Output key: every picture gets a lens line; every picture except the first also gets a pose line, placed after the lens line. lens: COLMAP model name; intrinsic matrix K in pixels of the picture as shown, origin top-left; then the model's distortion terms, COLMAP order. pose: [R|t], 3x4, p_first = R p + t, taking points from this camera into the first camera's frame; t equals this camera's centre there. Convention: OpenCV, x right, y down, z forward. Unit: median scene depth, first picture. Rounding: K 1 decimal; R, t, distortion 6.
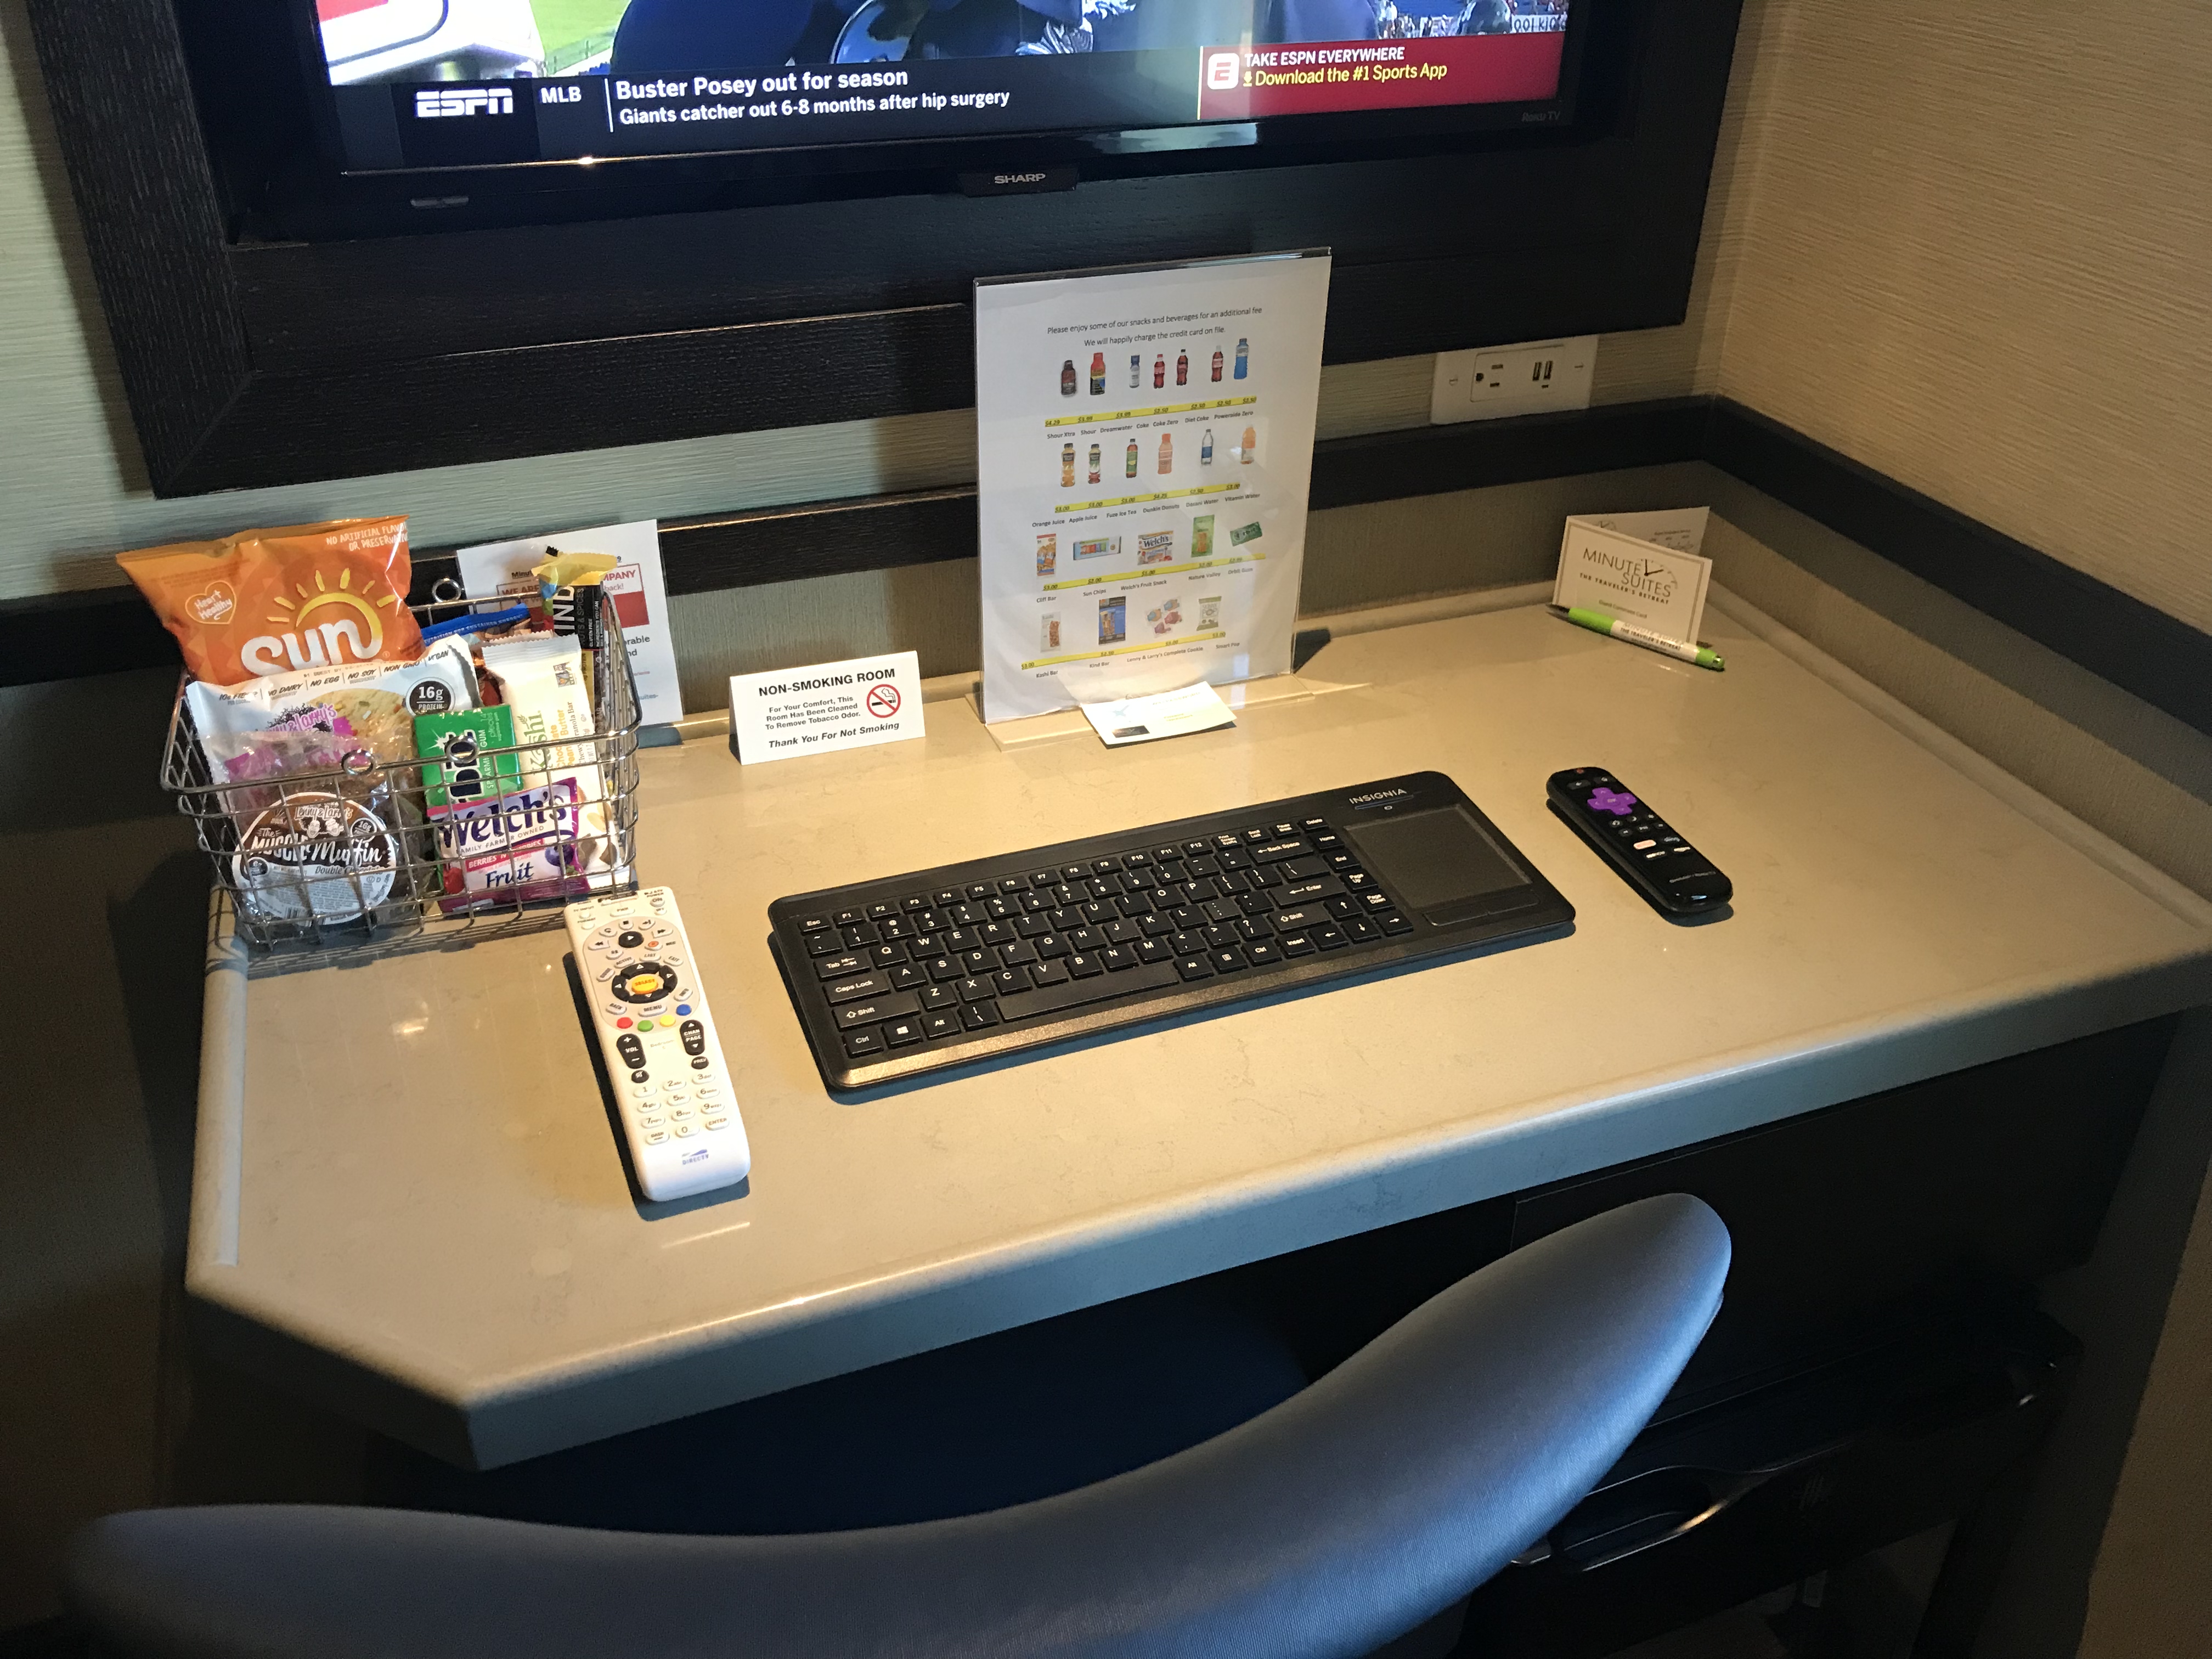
lens RADIAL K [[1894.2, 0, 1110.6], [0, 1894.2, 831.7], [0, 0, 1]] dist [0.029492, -0.019889]
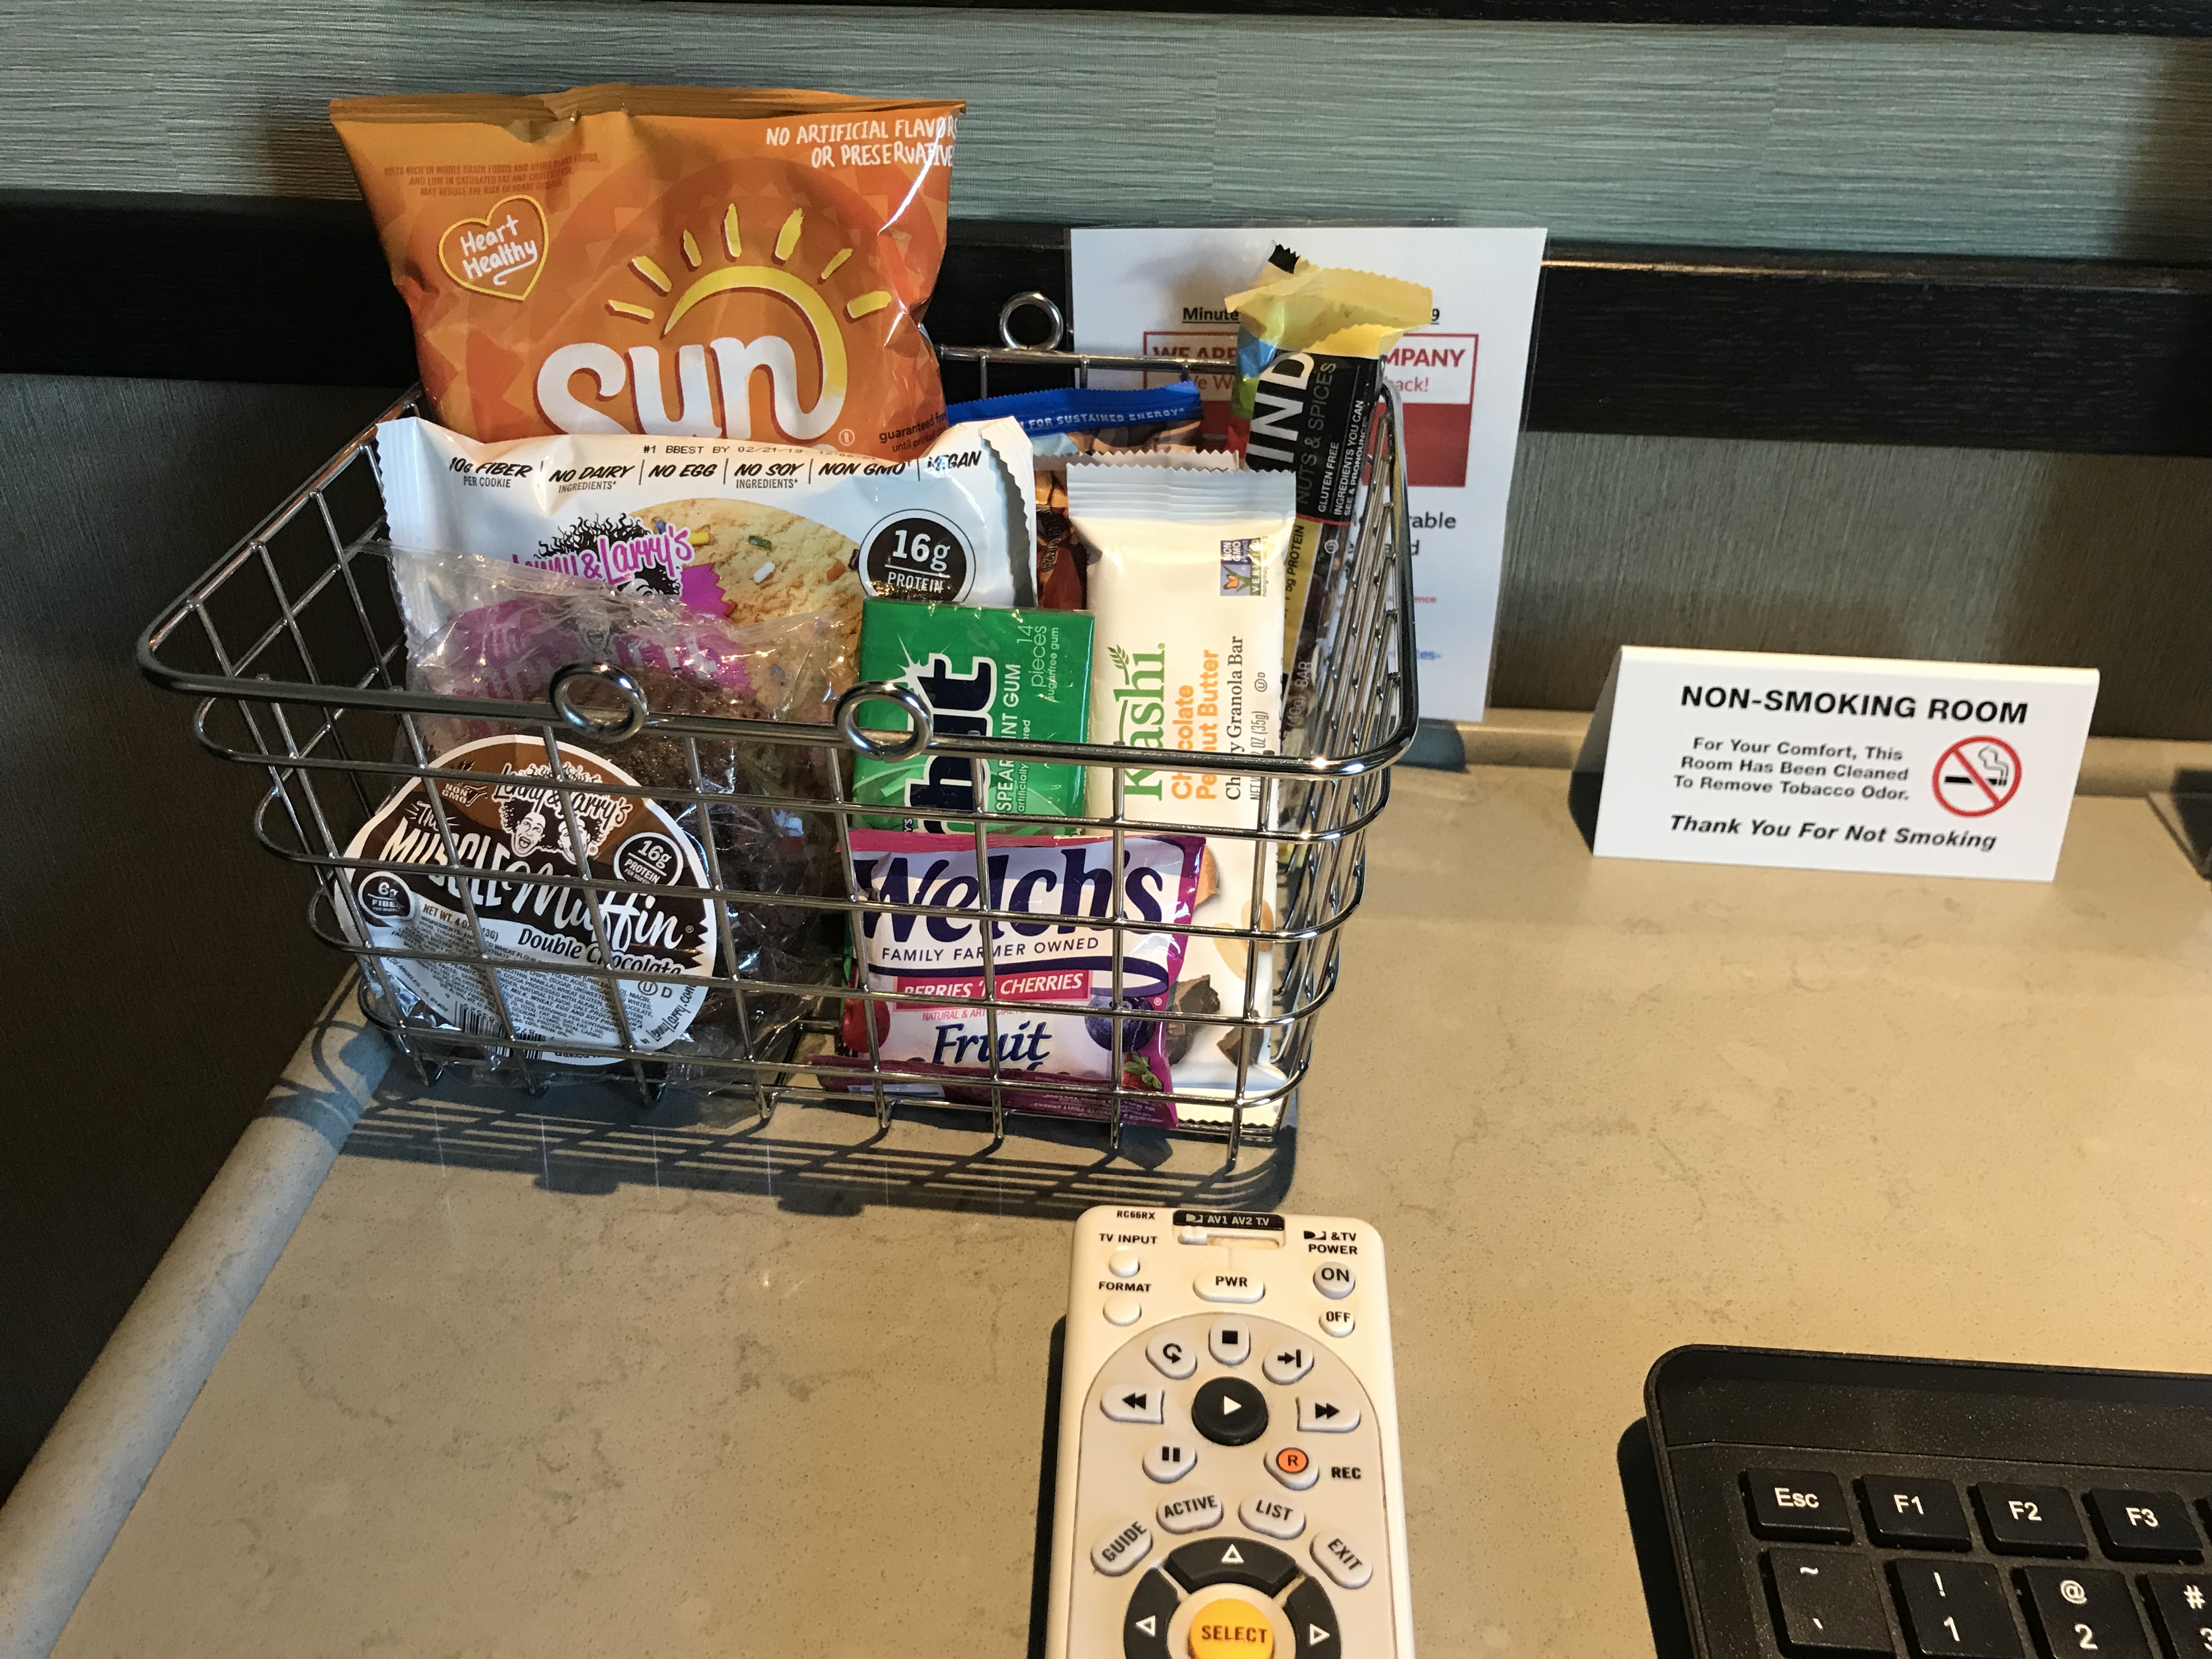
lens RADIAL K [[1894.2, 0, 1124.3], [0, 1894.2, 845.7], [0, 0, 1]] dist [0.029492, -0.019889]
pose [[0.916098, 0.230803, -0.327864, -0.157547], [-0.219523, 0.972979, 0.071561, -0.045948], [0.335521, 0.006417, 0.942011, 0.585272]]
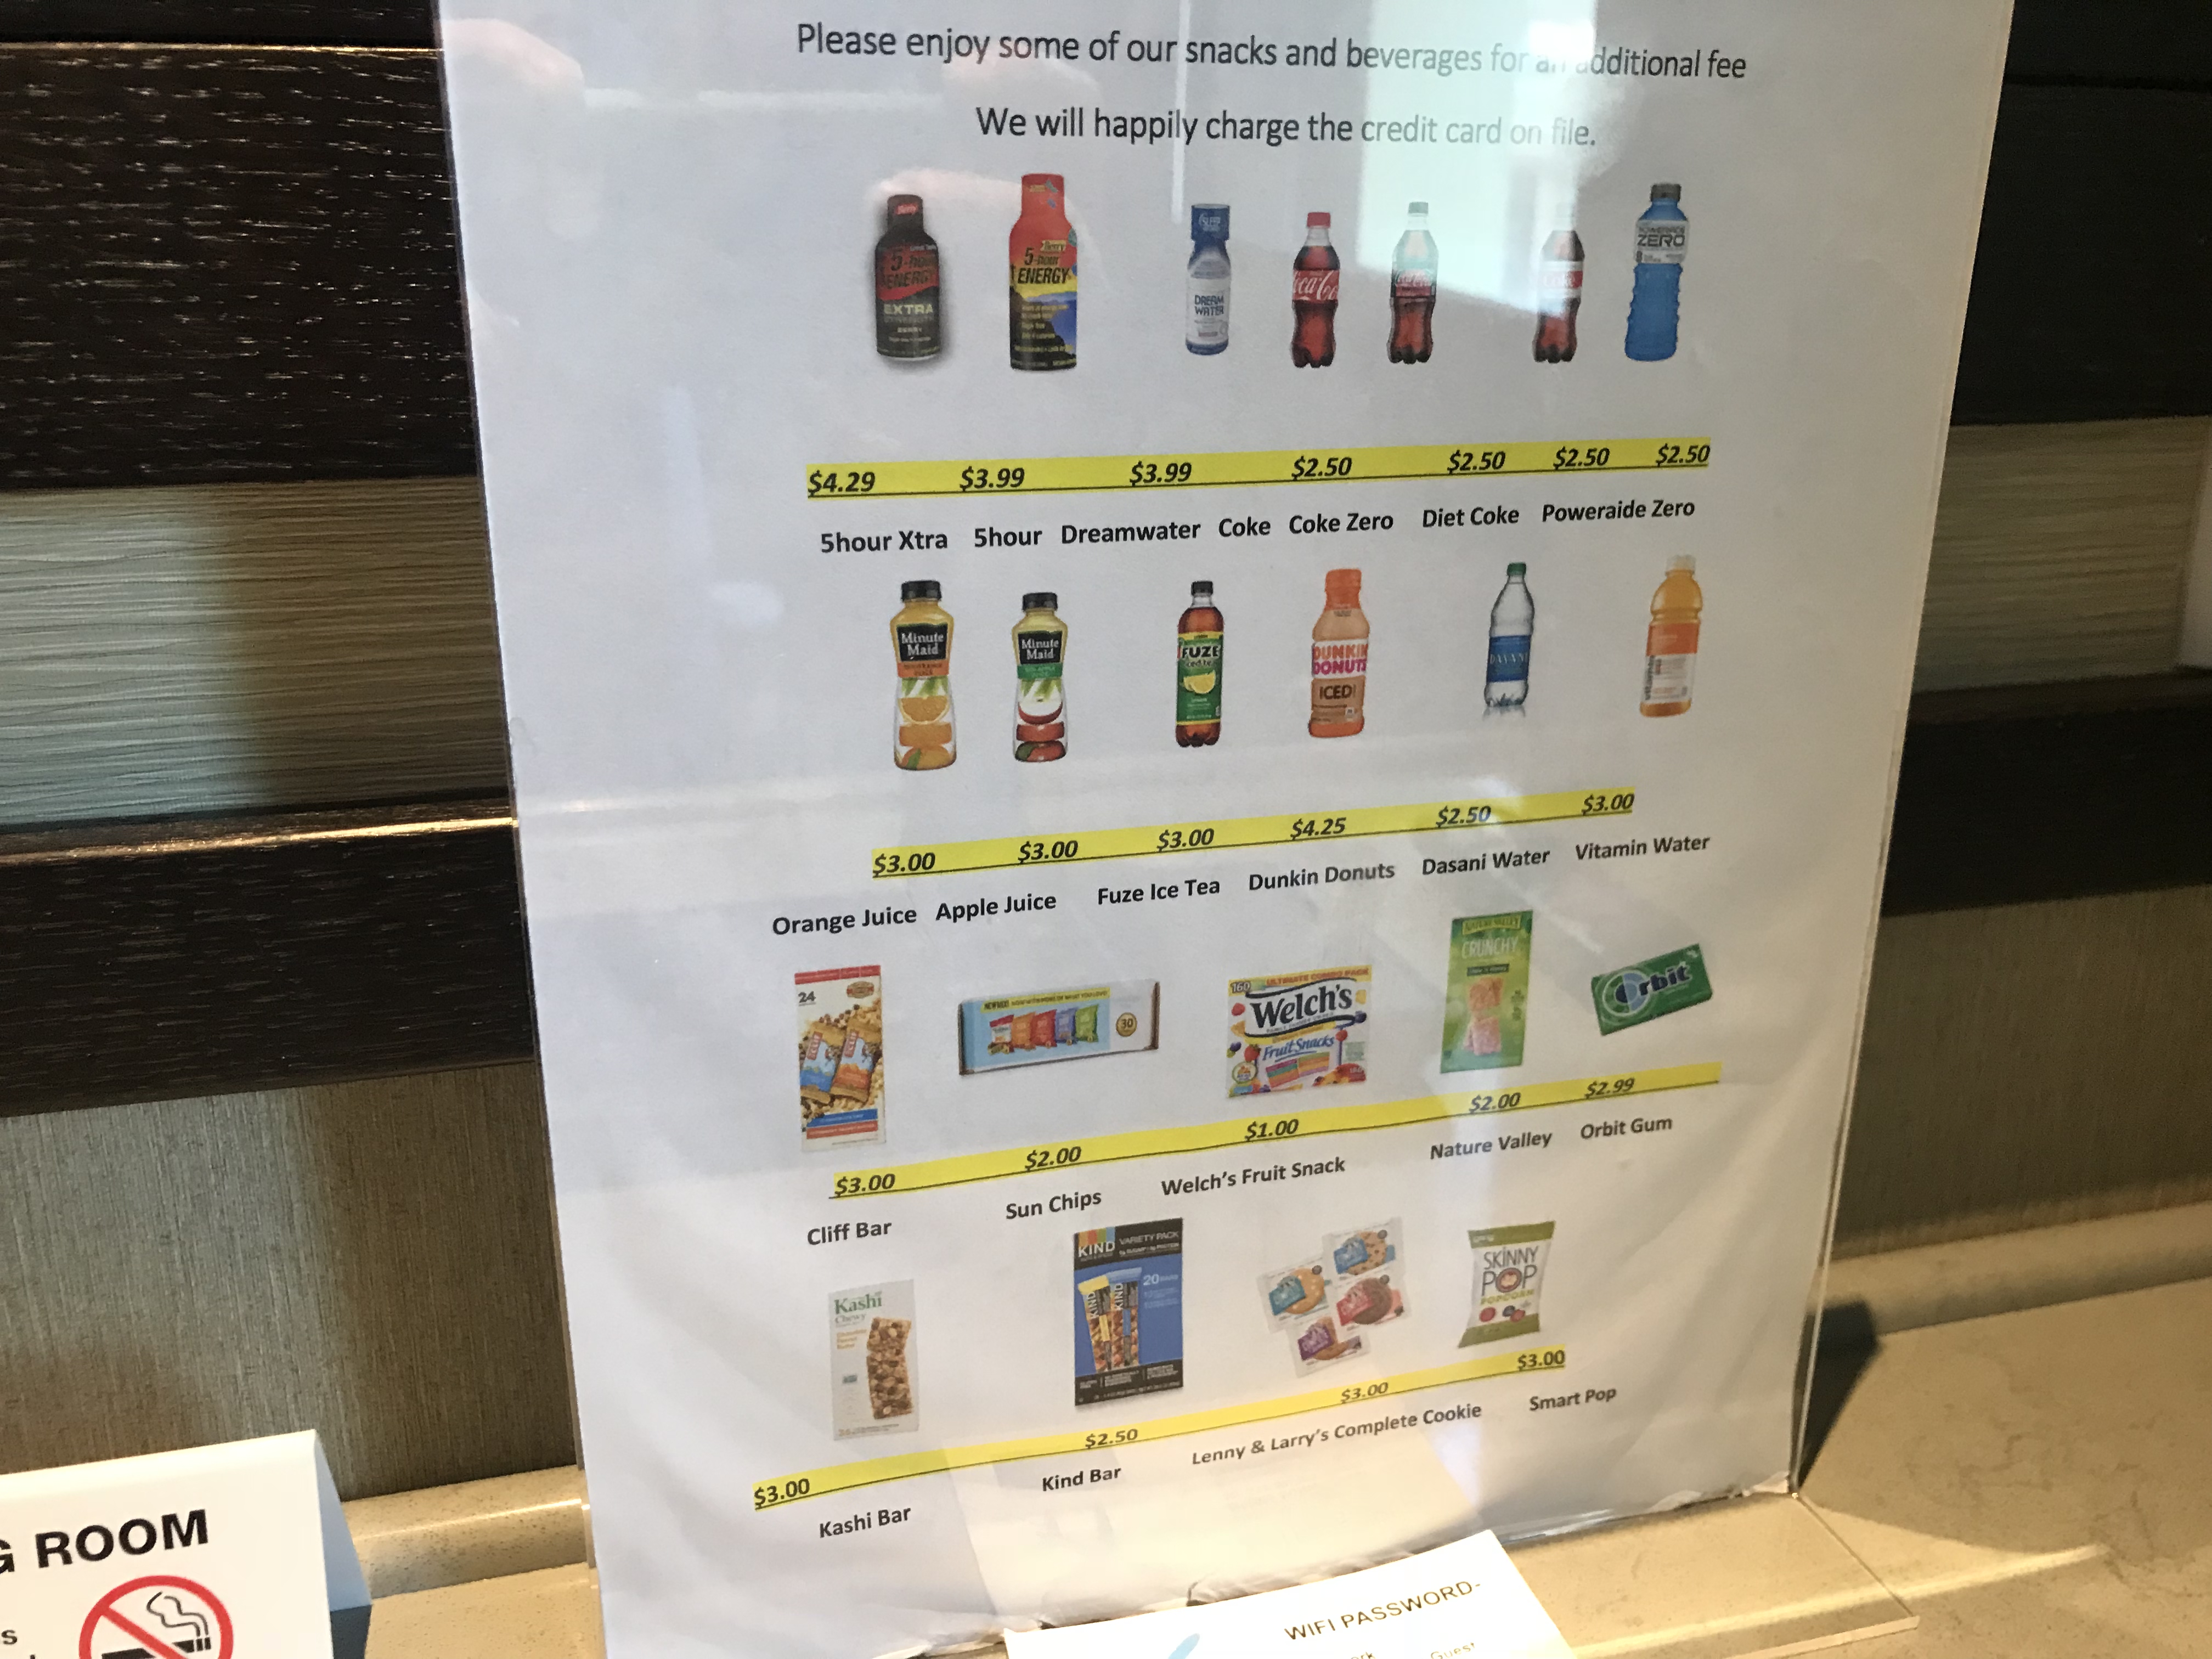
lens RADIAL K [[1894.2, 0, 1110.0], [0, 1894.2, 837.6], [0, 0, 1]] dist [0.029492, -0.019889]
pose [[0.994992, 0.011053, -0.099346, 0.024672], [-0.035133, 0.969126, -0.244050, -0.119037], [0.093581, 0.246318, 0.964661, 0.790860]]
